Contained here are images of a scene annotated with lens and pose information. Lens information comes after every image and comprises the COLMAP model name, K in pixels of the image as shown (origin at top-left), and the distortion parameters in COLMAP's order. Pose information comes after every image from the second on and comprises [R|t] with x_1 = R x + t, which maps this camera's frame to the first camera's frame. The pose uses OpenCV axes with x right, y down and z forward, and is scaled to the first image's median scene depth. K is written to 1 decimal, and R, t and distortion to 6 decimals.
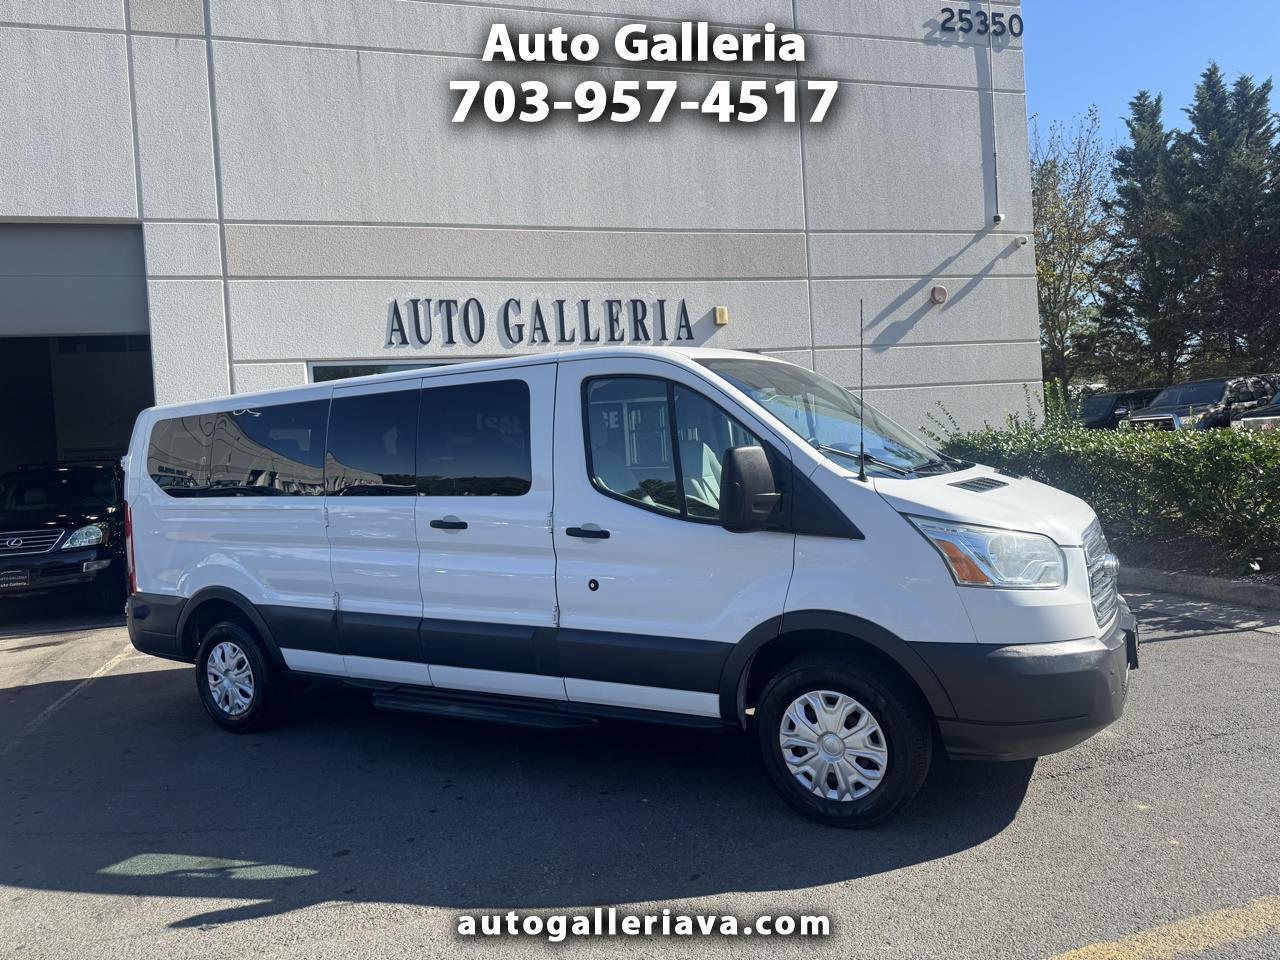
lens RADIAL K [[943.8, 0, 645.8], [0, 943.8, 483.1], [0, 0, 1]] dist [0.049705, -0.073456]
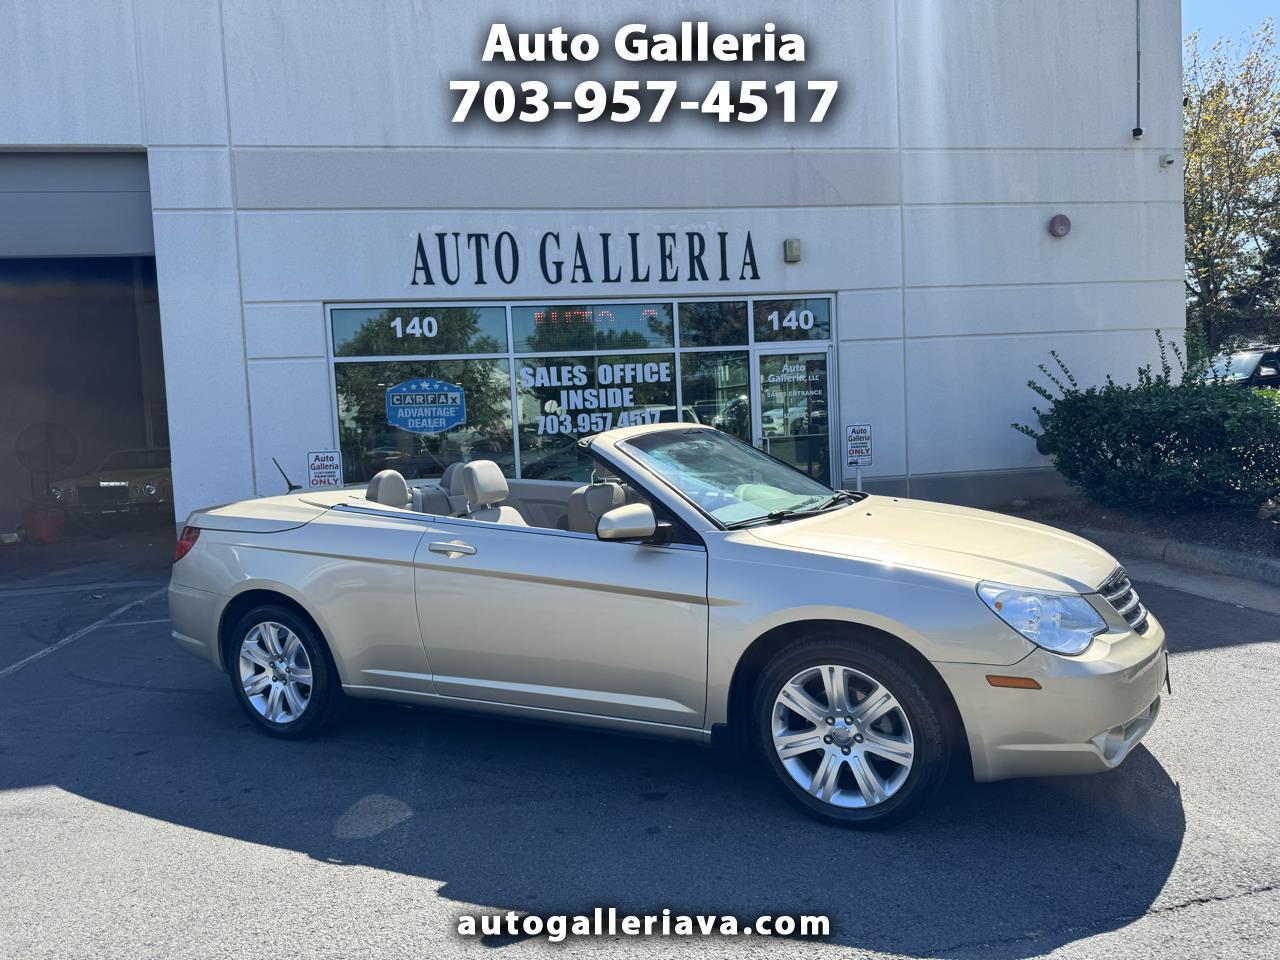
lens RADIAL K [[943.8, 0, 646.9], [0, 943.8, 493.6], [0, 0, 1]] dist [0.049705, -0.073456]
pose [[0.992271, 0.023682, -0.121810, 0.060543], [-0.017249, 0.998414, 0.053596, -0.000329], [0.122886, -0.051081, 0.991105, 0.121676]]
